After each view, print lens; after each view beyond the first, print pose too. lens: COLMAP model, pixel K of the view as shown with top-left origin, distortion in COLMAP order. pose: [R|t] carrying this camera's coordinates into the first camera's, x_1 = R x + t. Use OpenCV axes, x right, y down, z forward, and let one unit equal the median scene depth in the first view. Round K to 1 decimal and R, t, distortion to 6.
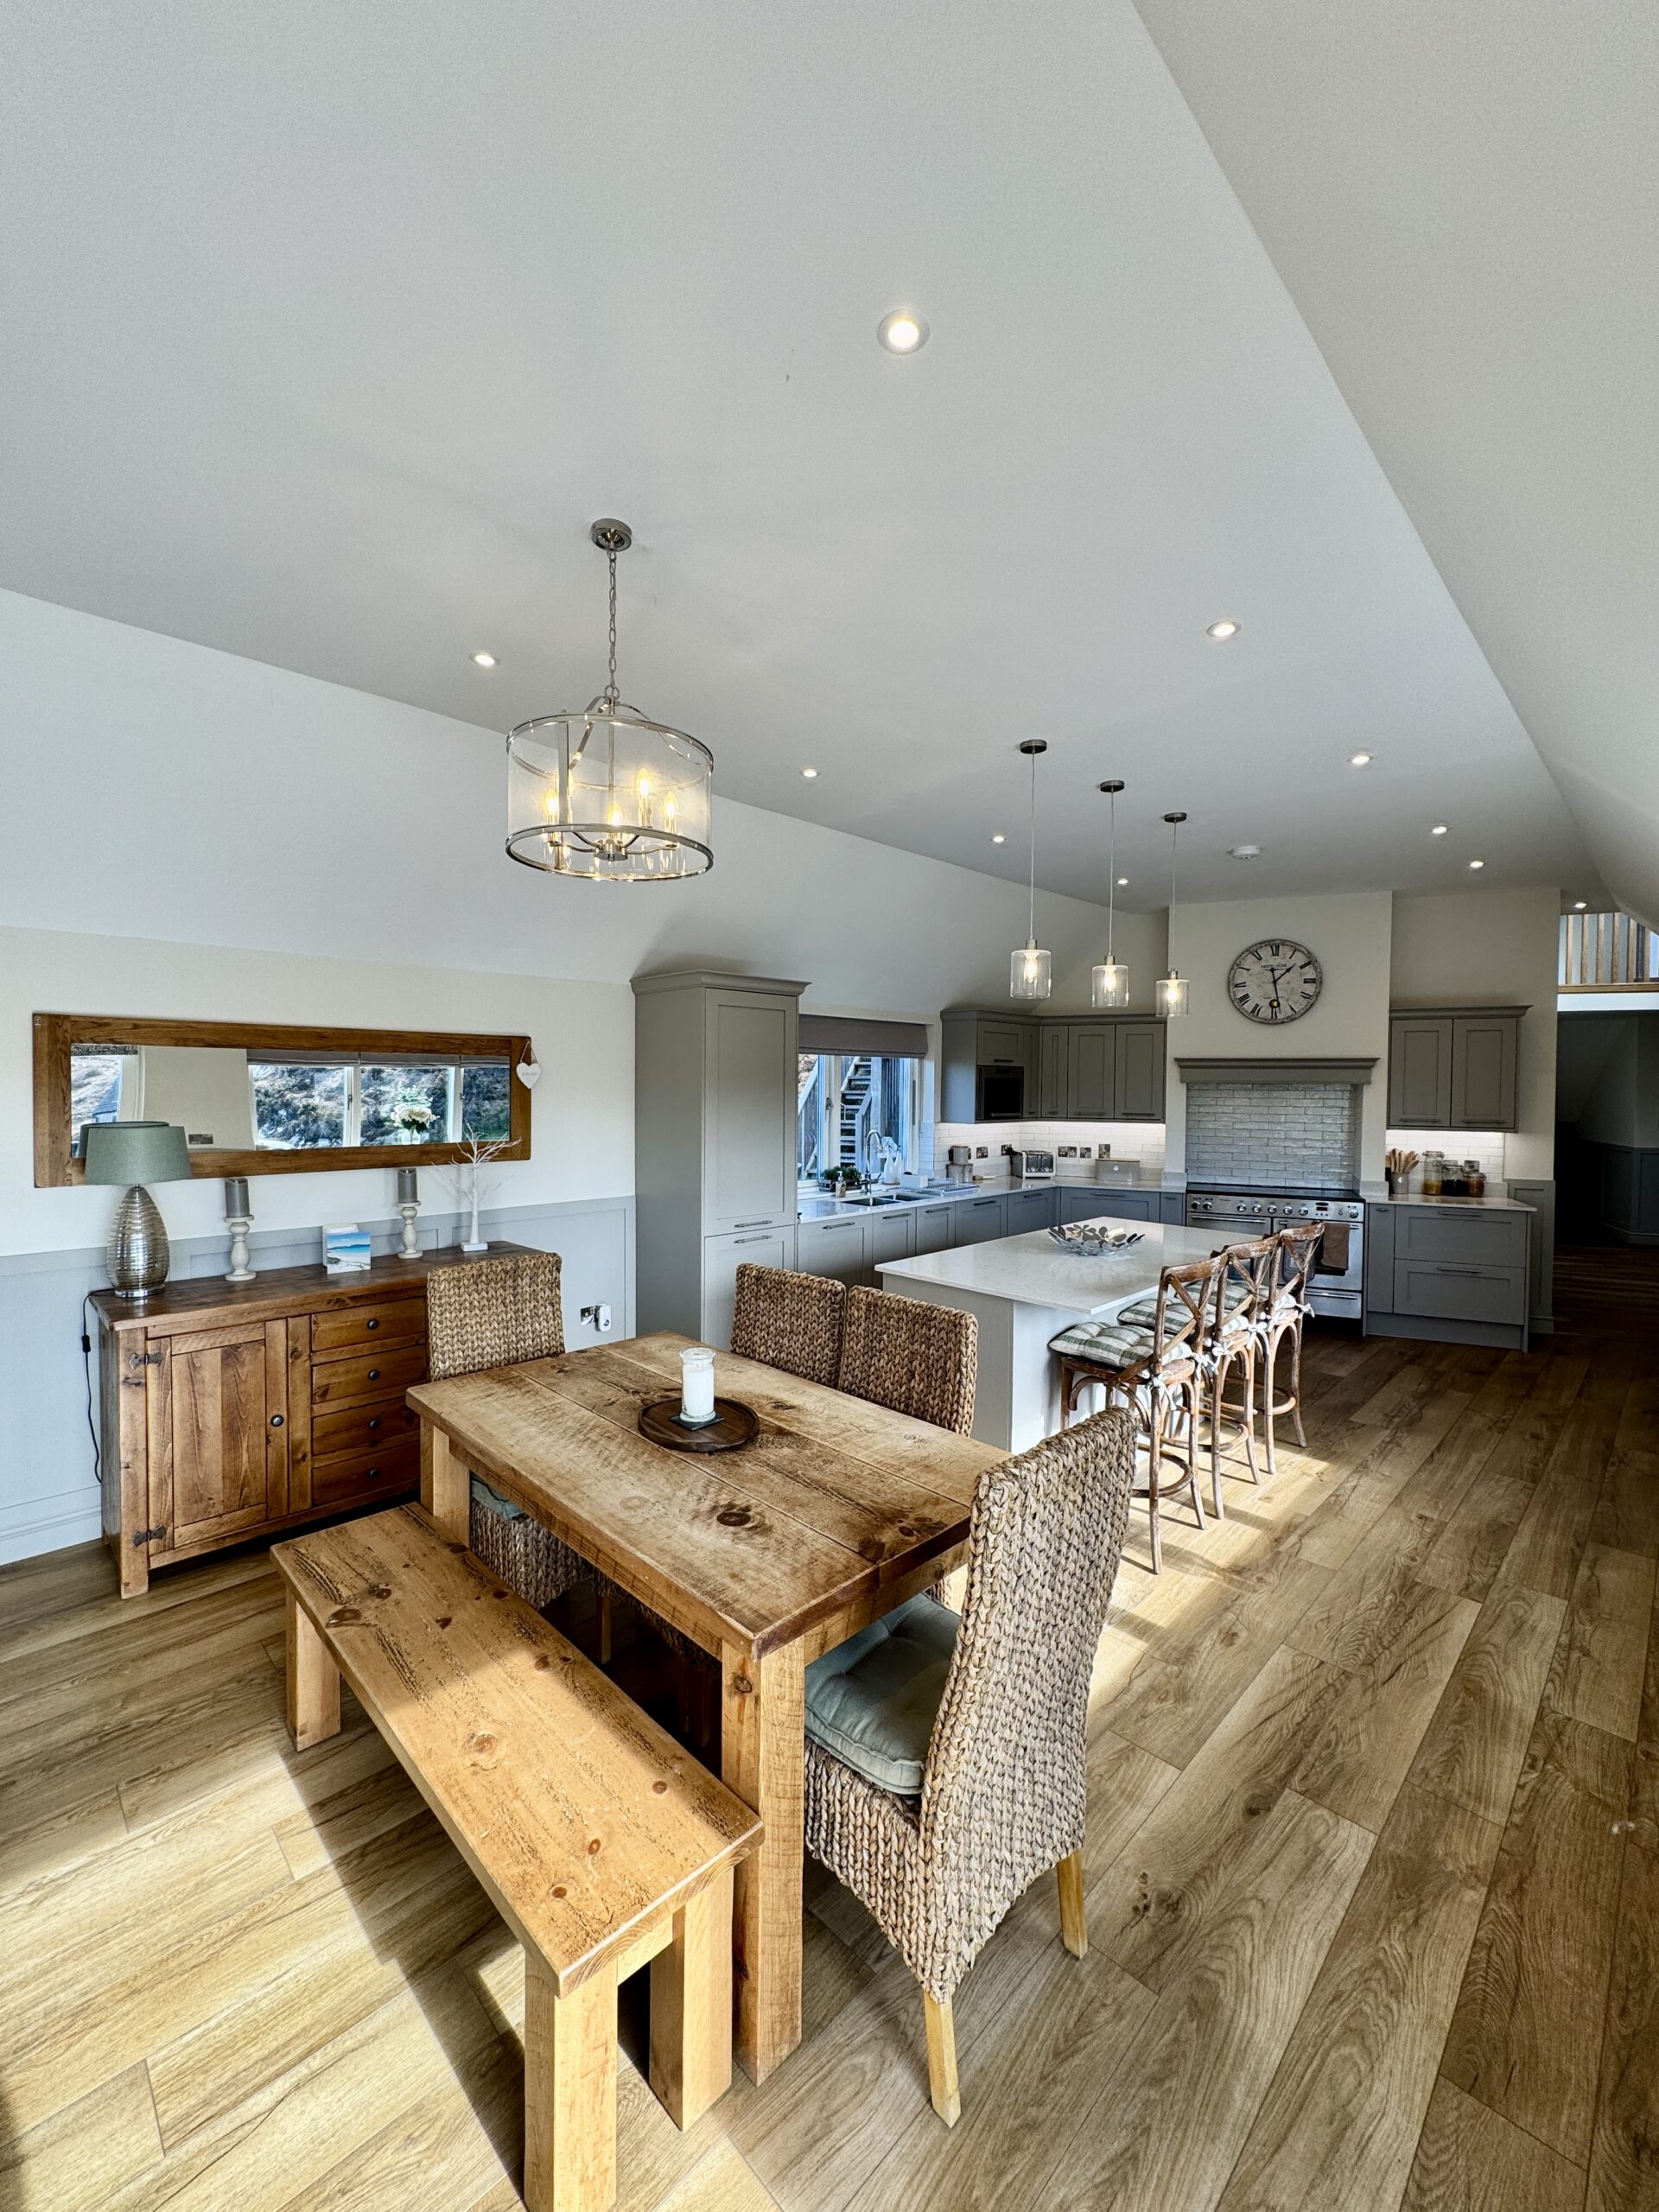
lens RADIAL K [[879.3, 0, 819.3], [0, 879.3, 1103.0], [0, 0, 1]] dist [-0.000206, 0.005296]
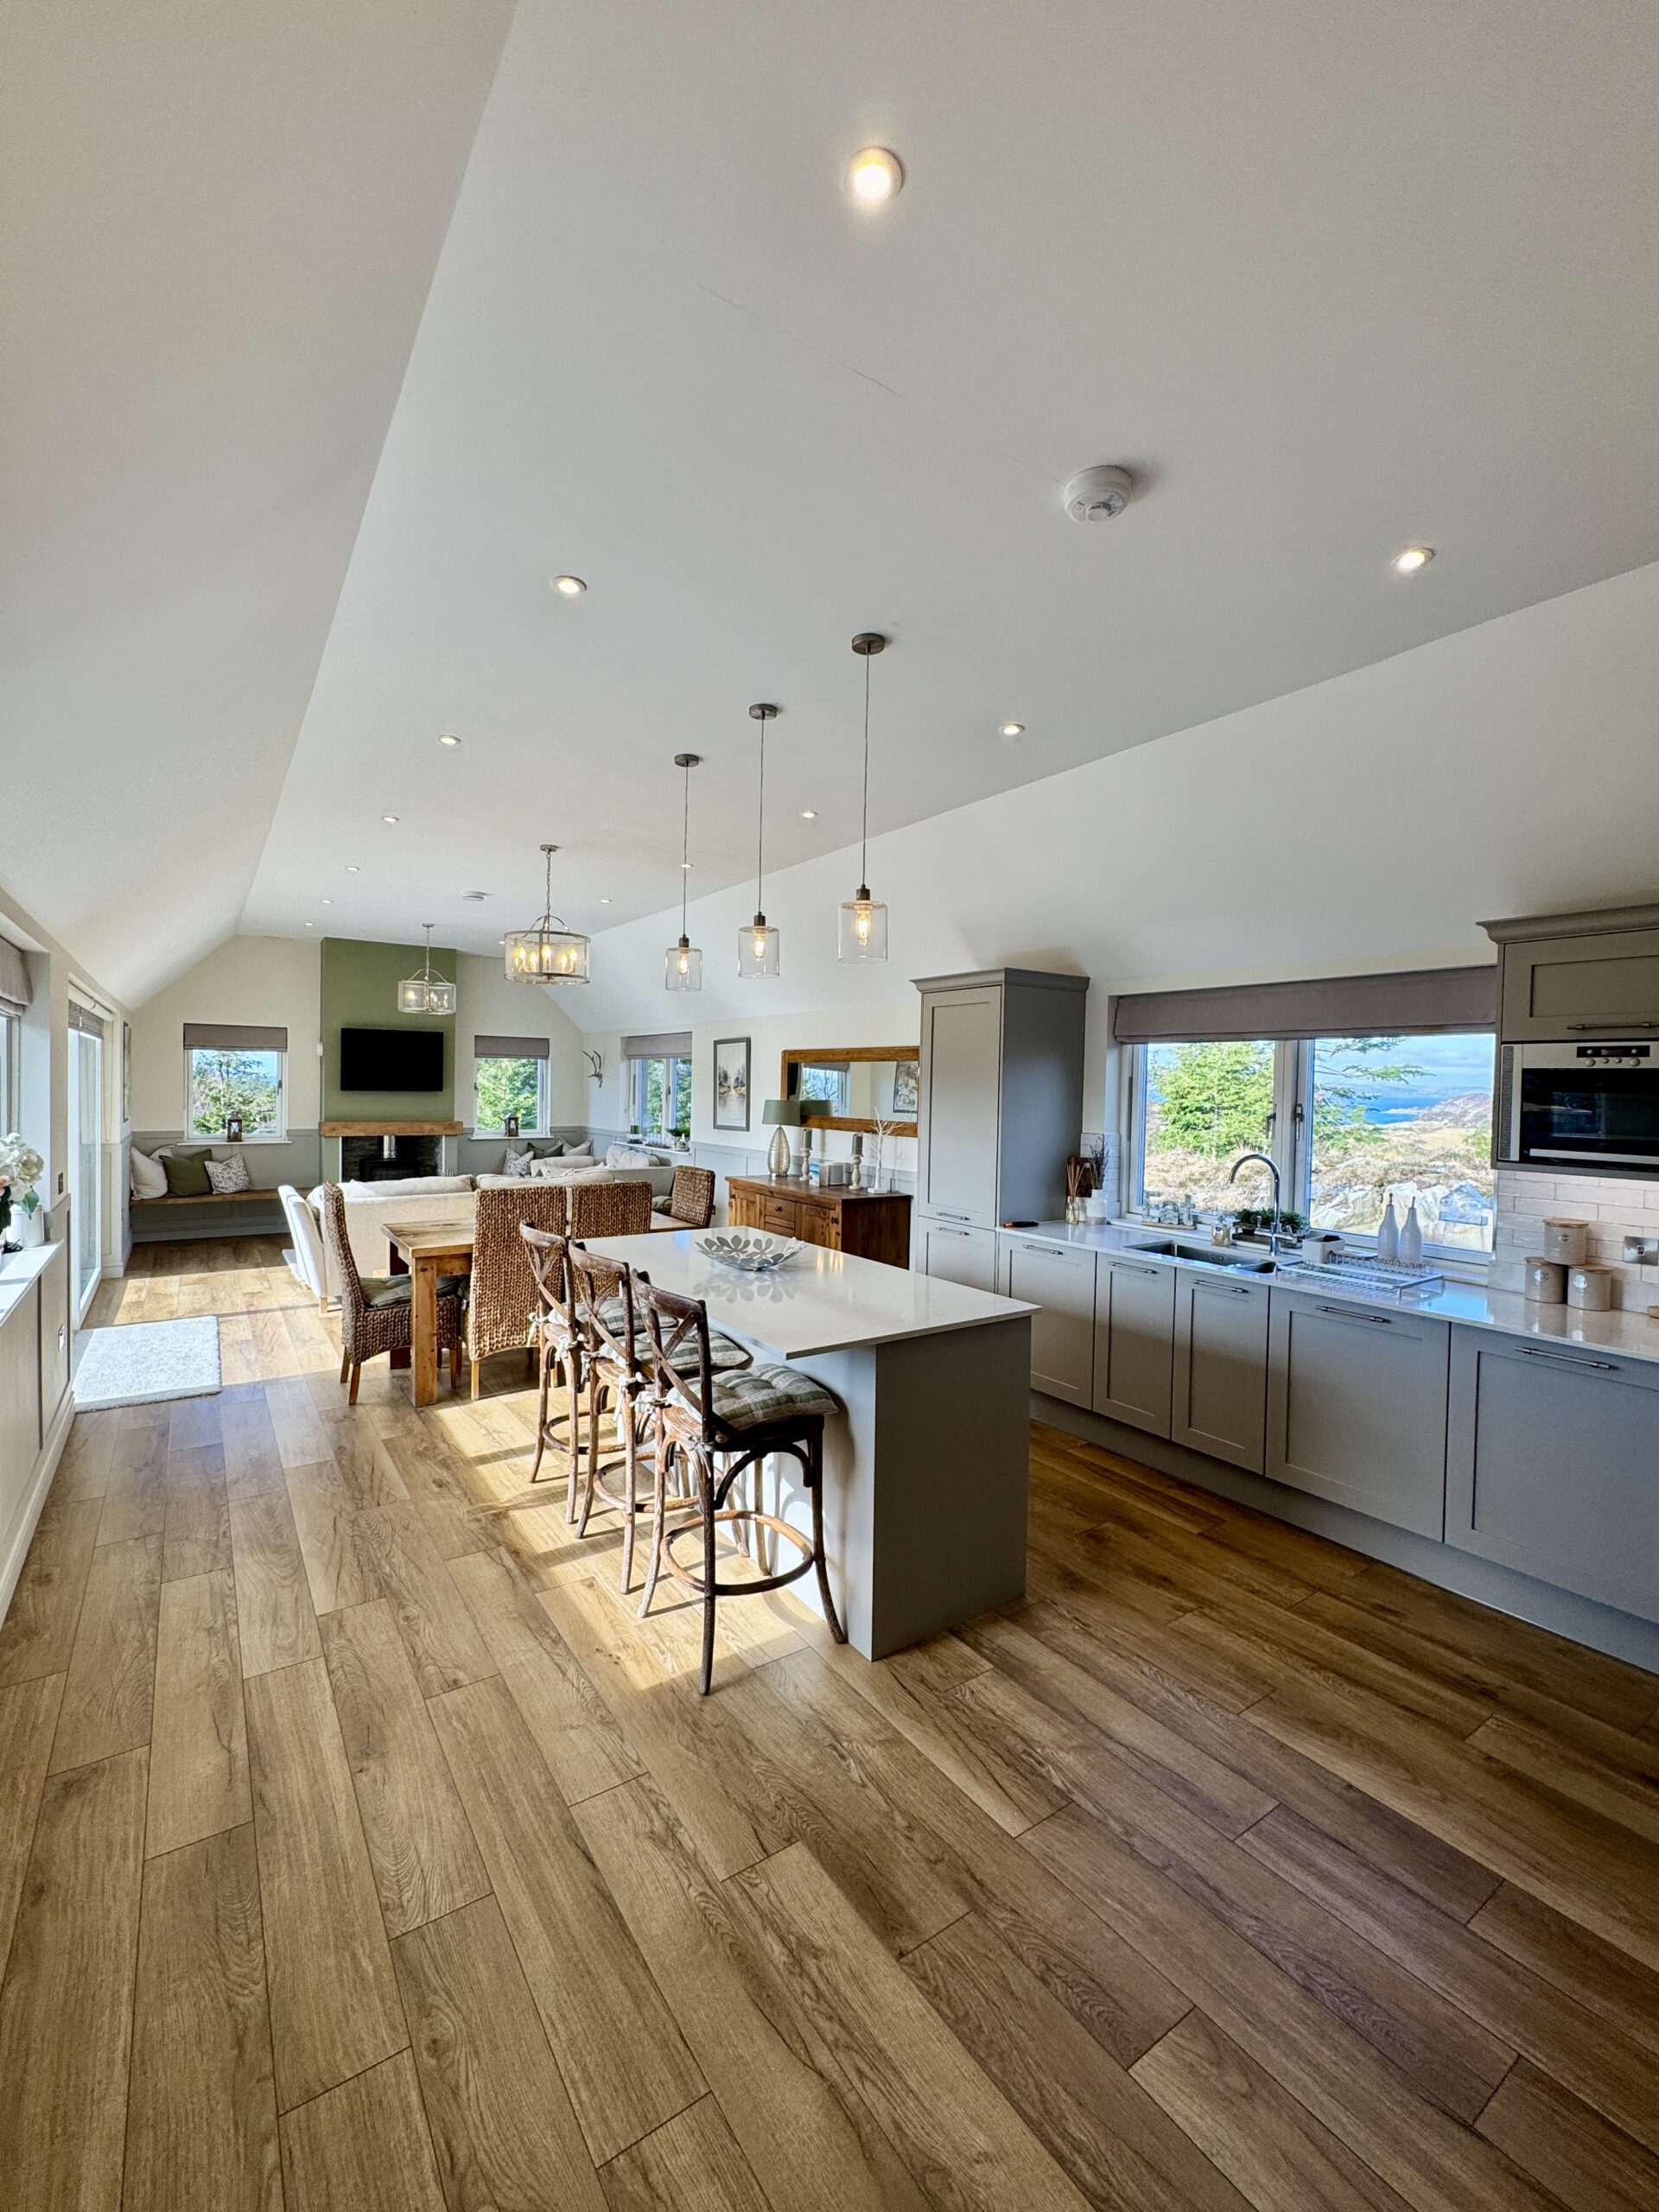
lens RADIAL K [[879.3, 0, 819.3], [0, 879.3, 1103.0], [0, 0, 1]] dist [-0.000206, 0.005296]
pose [[-0.155895, 0.011000, -0.987712, 1.447700], [-0.044084, 0.998864, 0.018082, -0.008341], [0.986789, 0.046361, -0.155233, 1.506085]]
